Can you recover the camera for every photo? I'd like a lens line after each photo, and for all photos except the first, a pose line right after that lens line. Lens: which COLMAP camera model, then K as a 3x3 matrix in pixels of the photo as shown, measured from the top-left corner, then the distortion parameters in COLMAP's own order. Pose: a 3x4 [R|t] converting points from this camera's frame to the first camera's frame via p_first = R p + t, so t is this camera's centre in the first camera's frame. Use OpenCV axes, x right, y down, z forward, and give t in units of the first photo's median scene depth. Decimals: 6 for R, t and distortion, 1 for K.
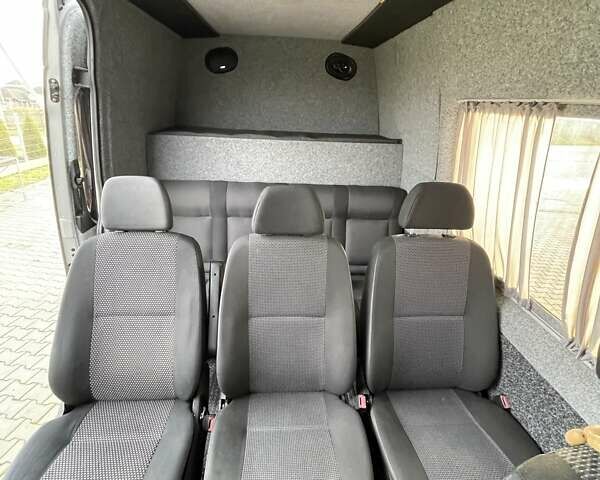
lens RADIAL K [[308.0, 0, 300.0], [0, 308.0, 240.0], [0, 0, 1]] dist [0.000468, -0.000169]
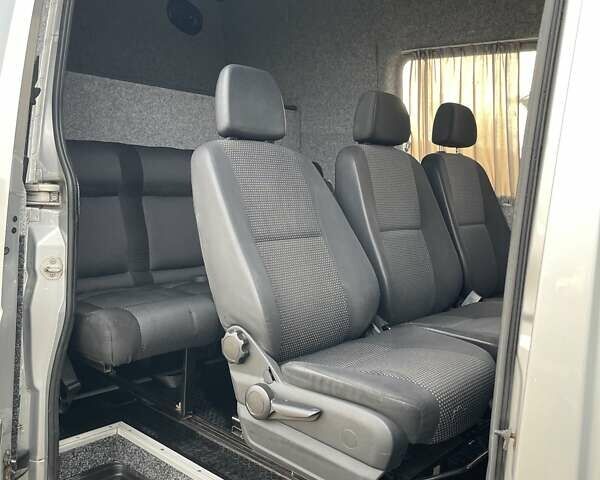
lens RADIAL K [[560.3, 0, 300.0], [0, 560.3, 240.0], [0, 0, 1]] dist [0.010865, 0.009870]
pose [[0.710077, -0.095735, 0.697585, -0.819746], [0.254421, 0.958664, -0.127412, 0.235596], [-0.656552, 0.267953, 0.705082, 0.025272]]
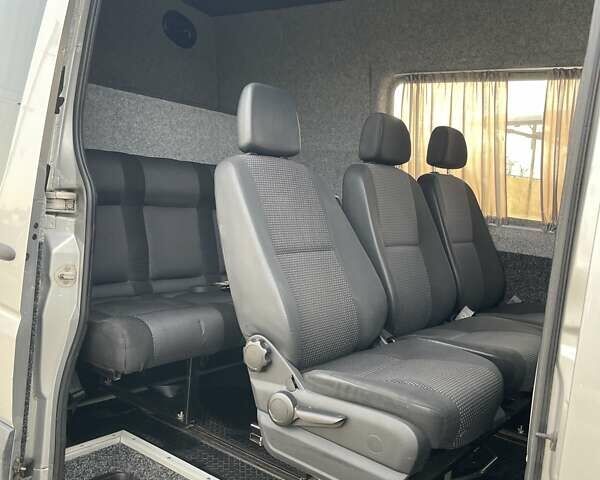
lens RADIAL K [[560.3, 0, 300.0], [0, 560.3, 240.0], [0, 0, 1]] dist [0.010865, 0.009870]
pose [[0.663445, -0.060844, 0.745747, -0.892866], [0.238765, 0.961796, -0.133943, 0.220918], [-0.709107, 0.266922, 0.652626, 0.056734]]
